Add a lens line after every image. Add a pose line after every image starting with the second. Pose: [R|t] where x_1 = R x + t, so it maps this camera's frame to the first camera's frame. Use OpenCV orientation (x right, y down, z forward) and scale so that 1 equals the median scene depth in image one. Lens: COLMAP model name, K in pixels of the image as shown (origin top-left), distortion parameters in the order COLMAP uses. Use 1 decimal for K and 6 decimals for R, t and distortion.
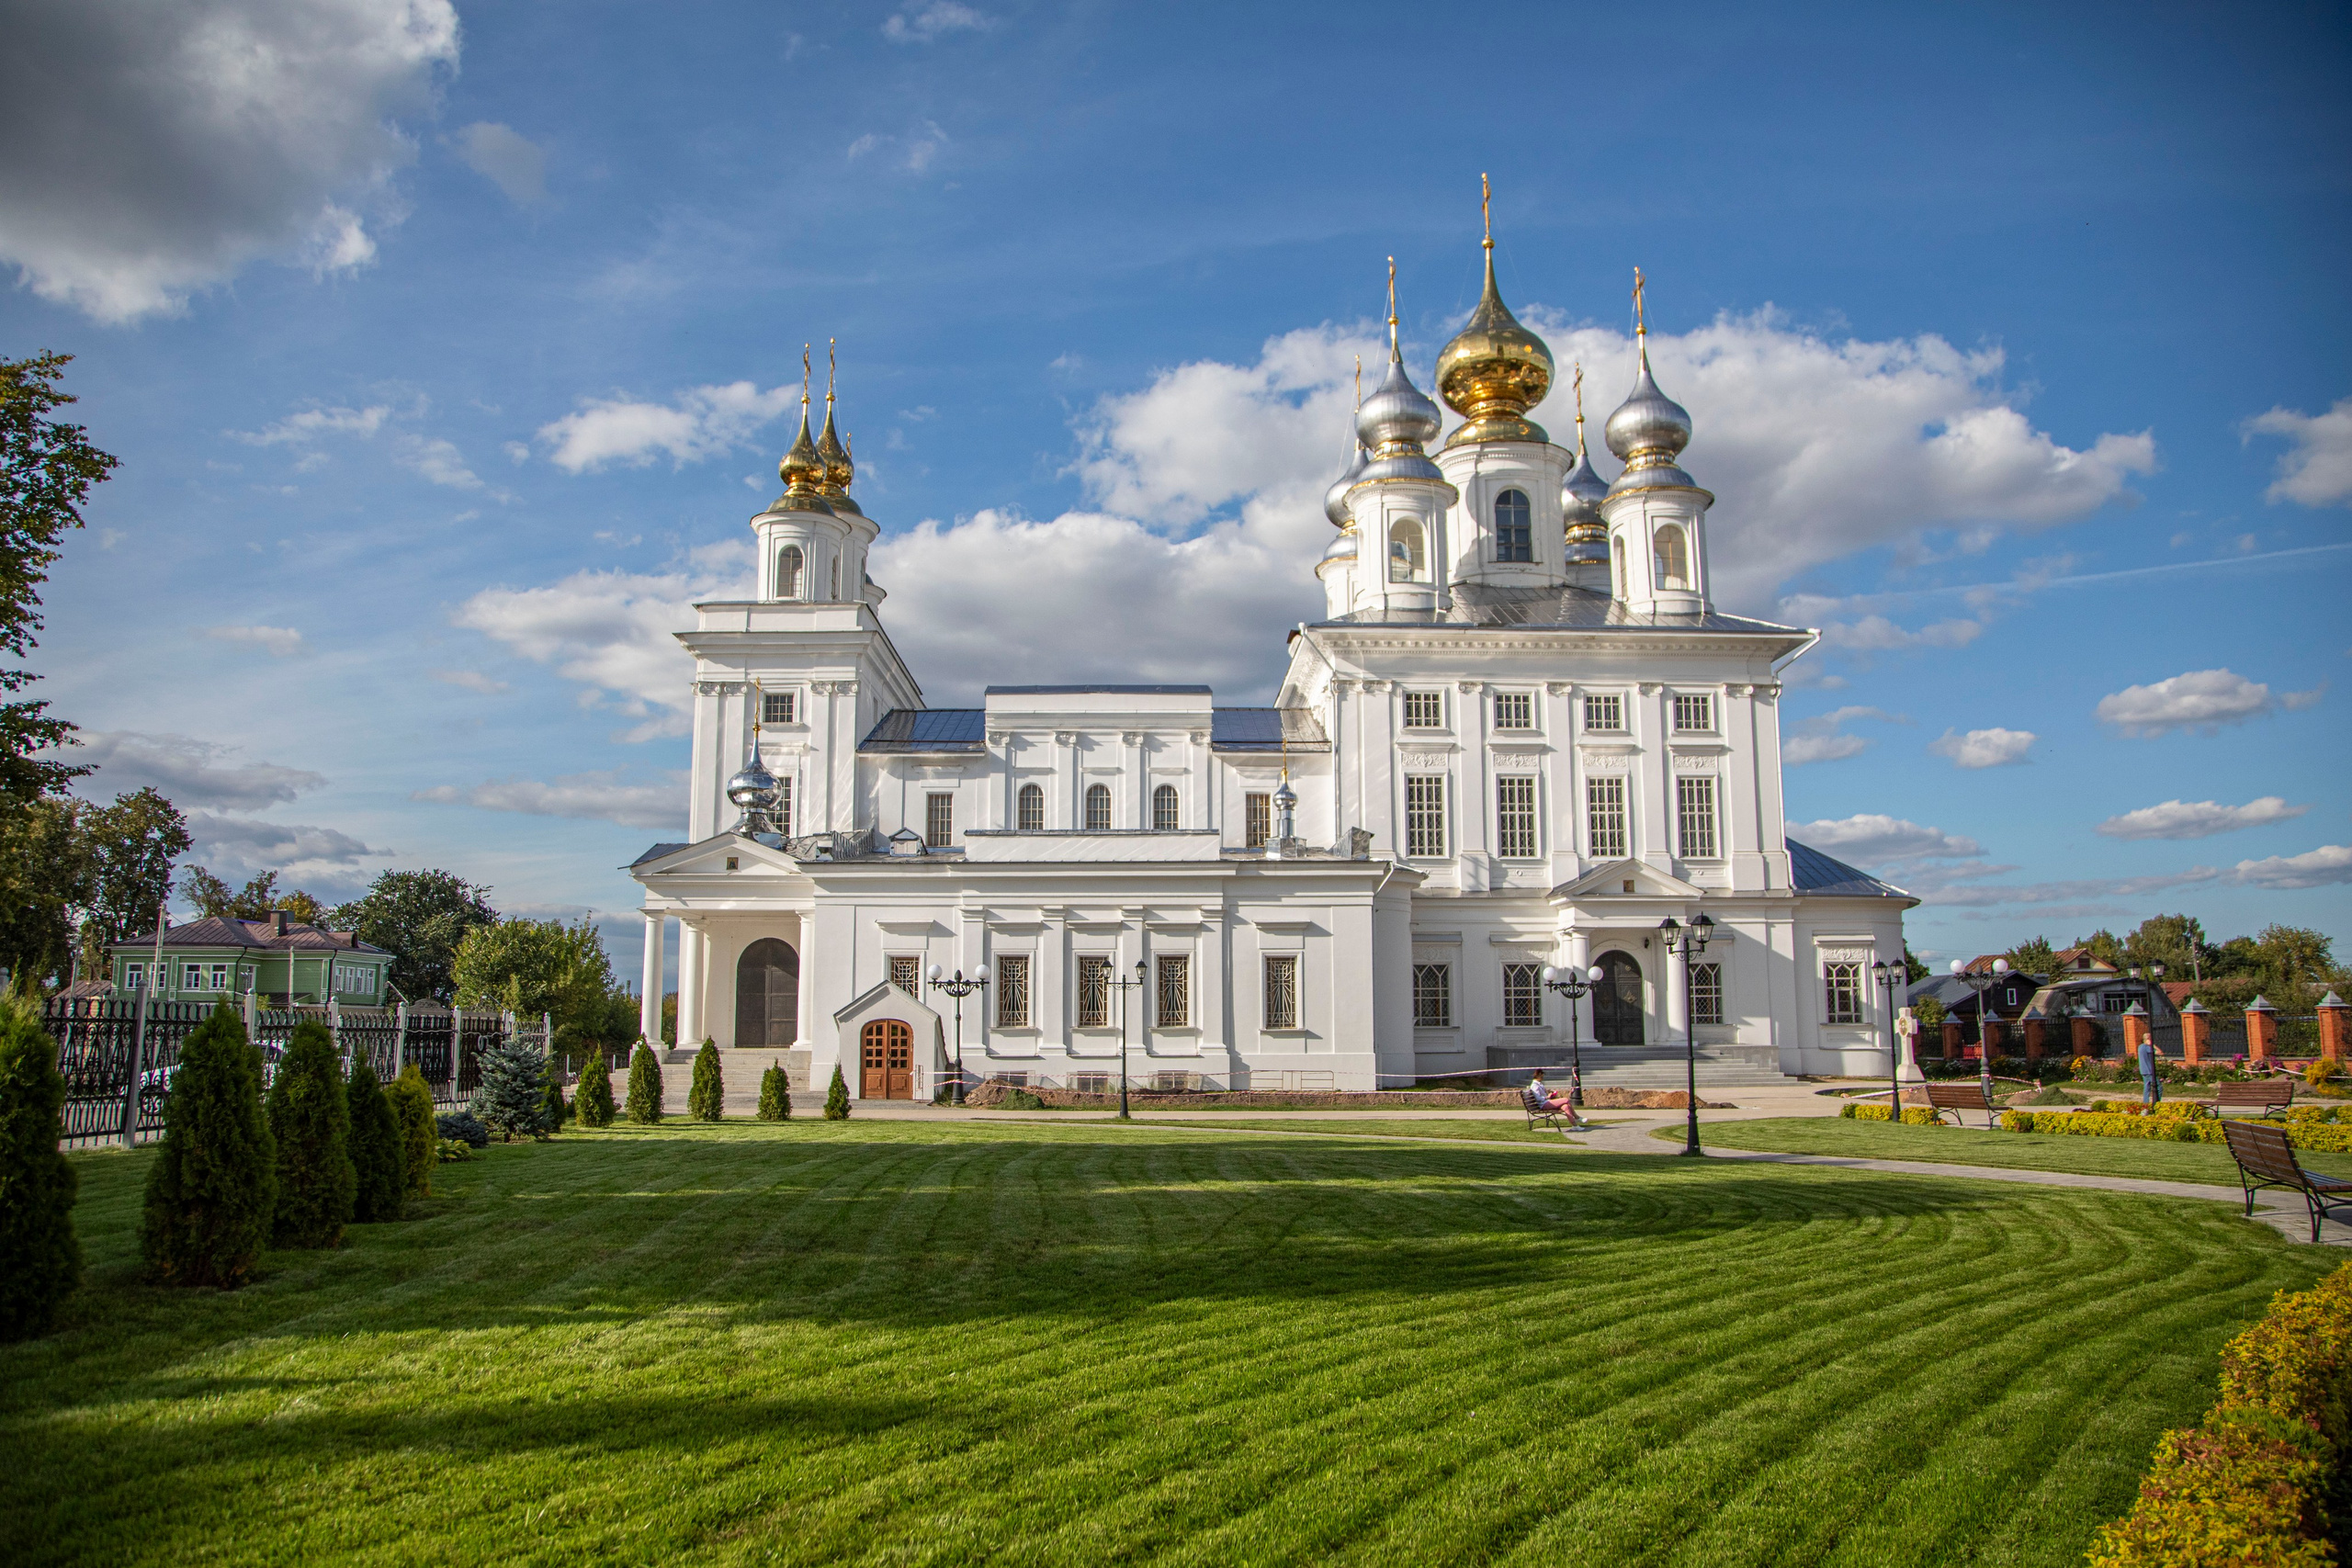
lens RADIAL K [[1629.3, 0, 1176.0], [0, 1629.3, 784.0], [0, 0, 1]] dist [-0.001380, 0.000137]
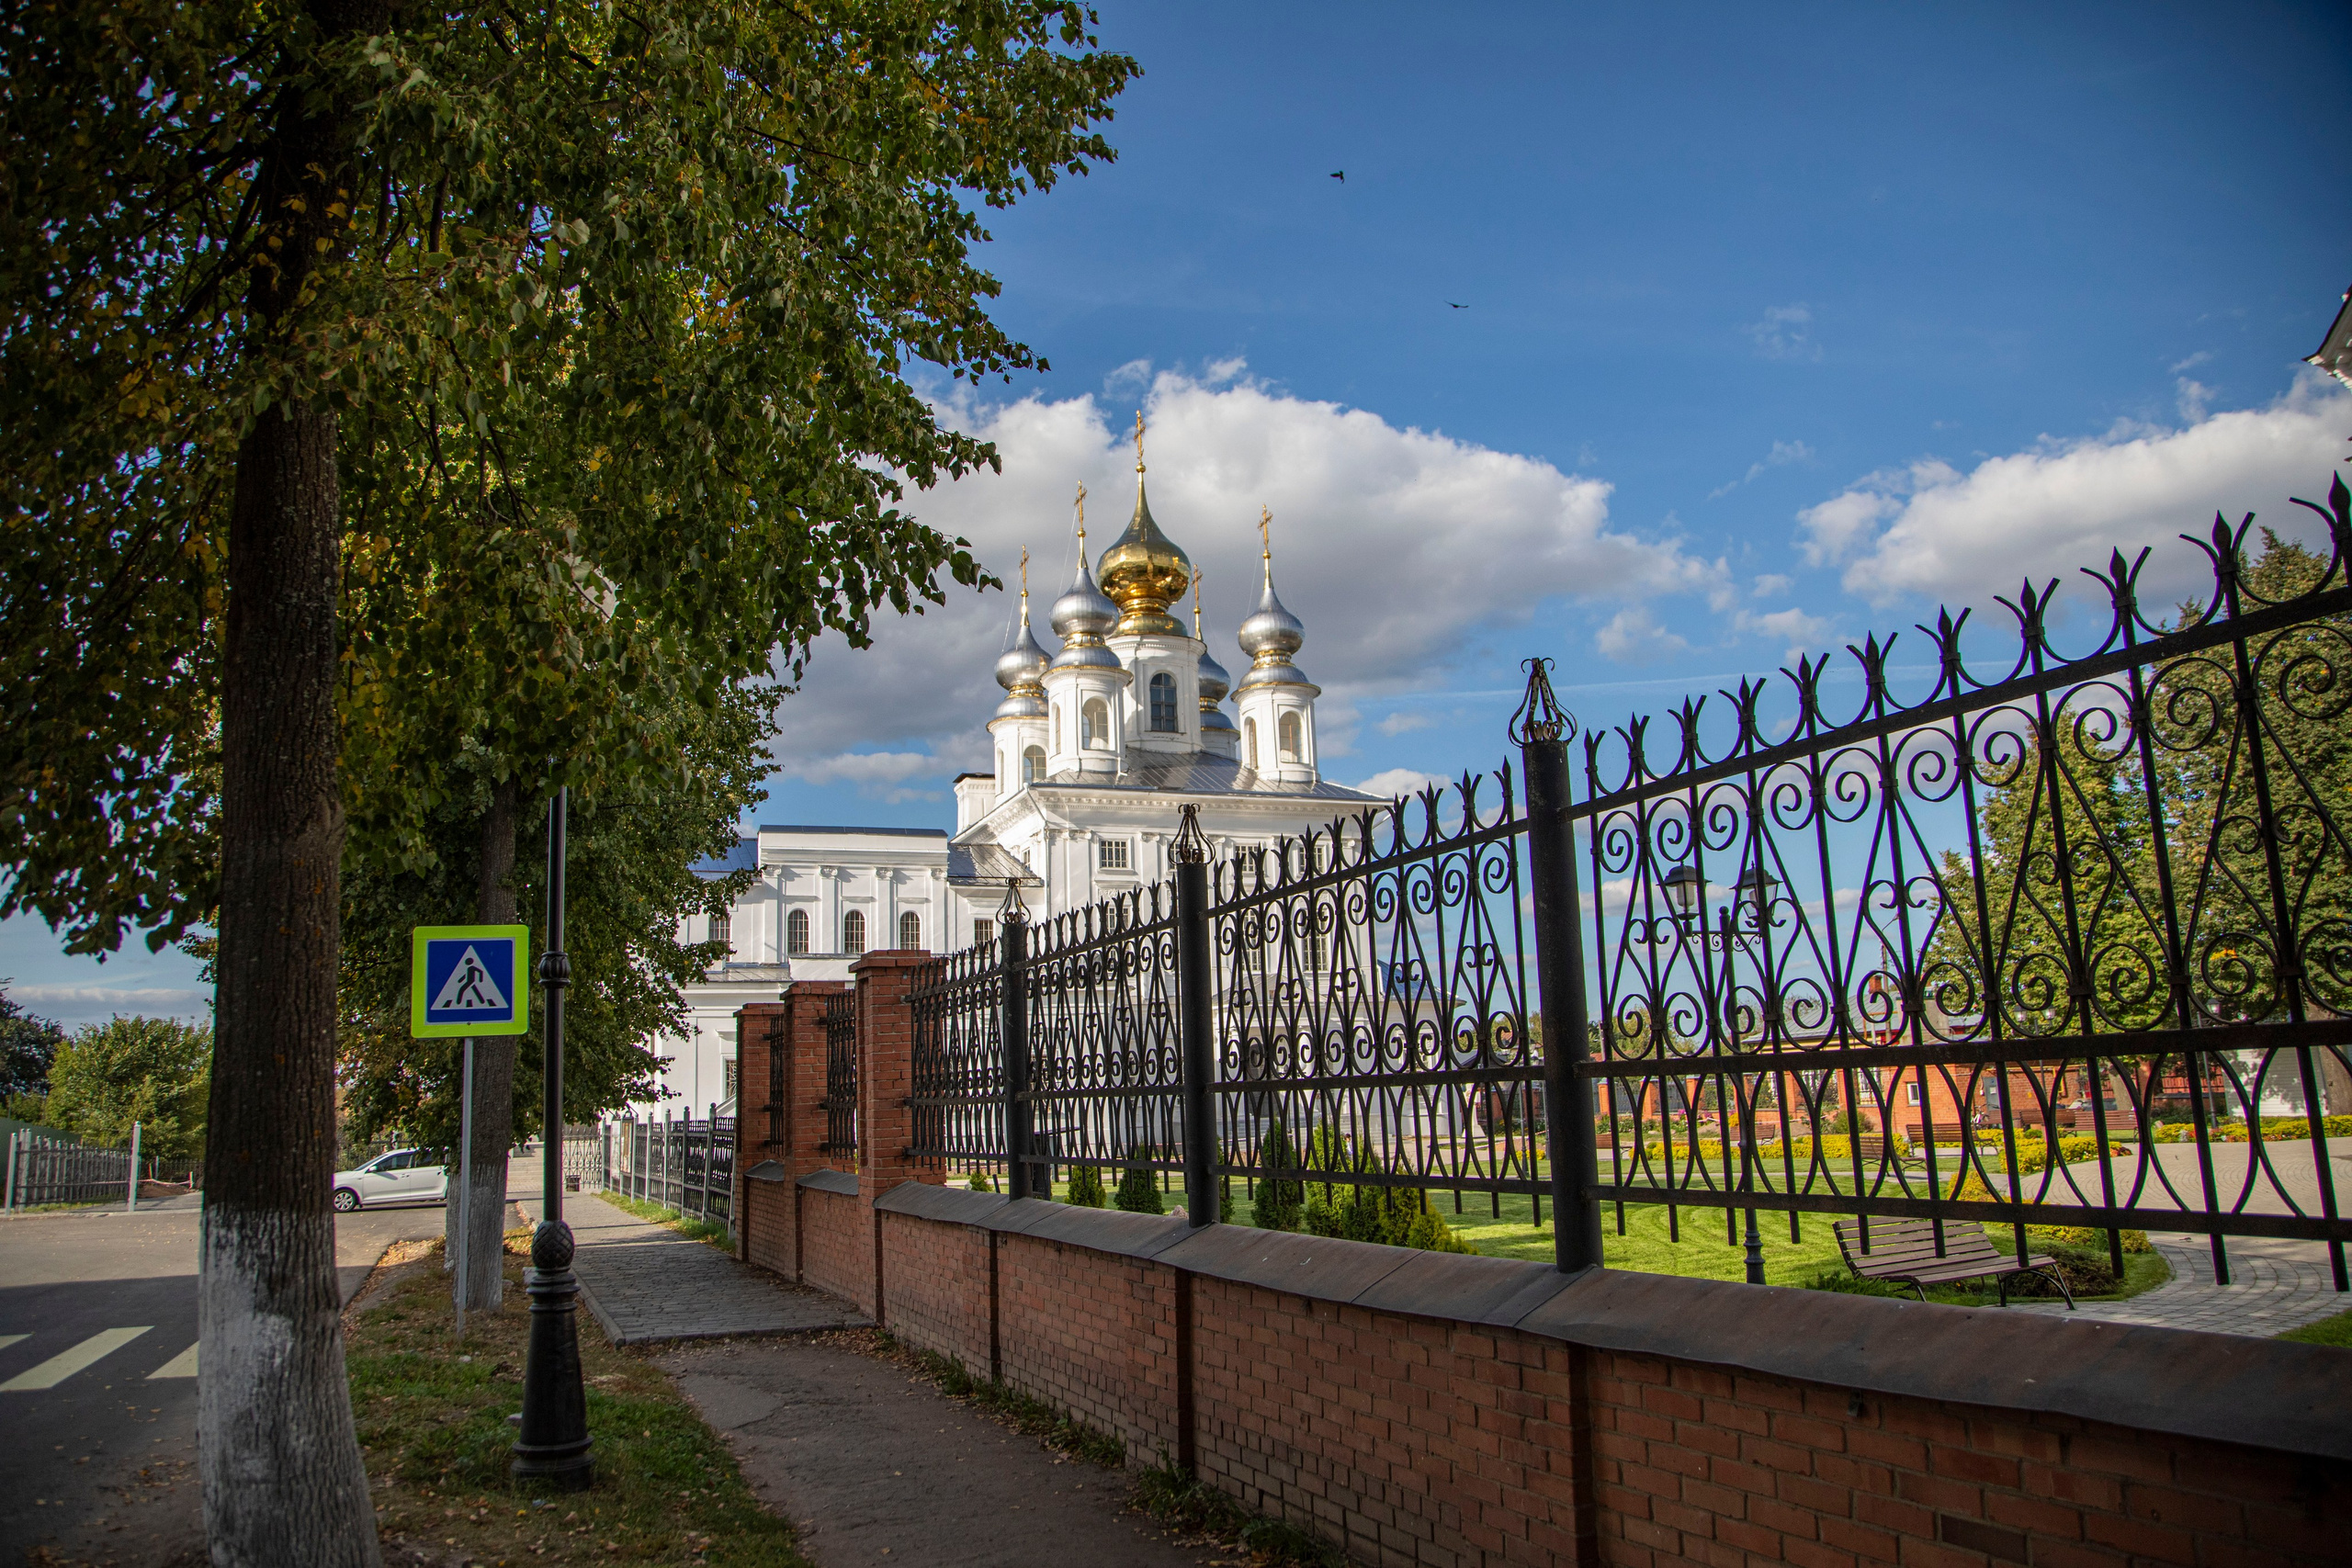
lens RADIAL K [[1629.3, 0, 1176.0], [0, 1629.3, 784.0], [0, 0, 1]] dist [-0.001380, 0.000137]
pose [[0.956105, 0.036951, 0.290686, -0.157573], [-0.016026, 0.997126, -0.074040, -0.006979], [-0.292586, 0.066132, 0.953950, -0.194687]]
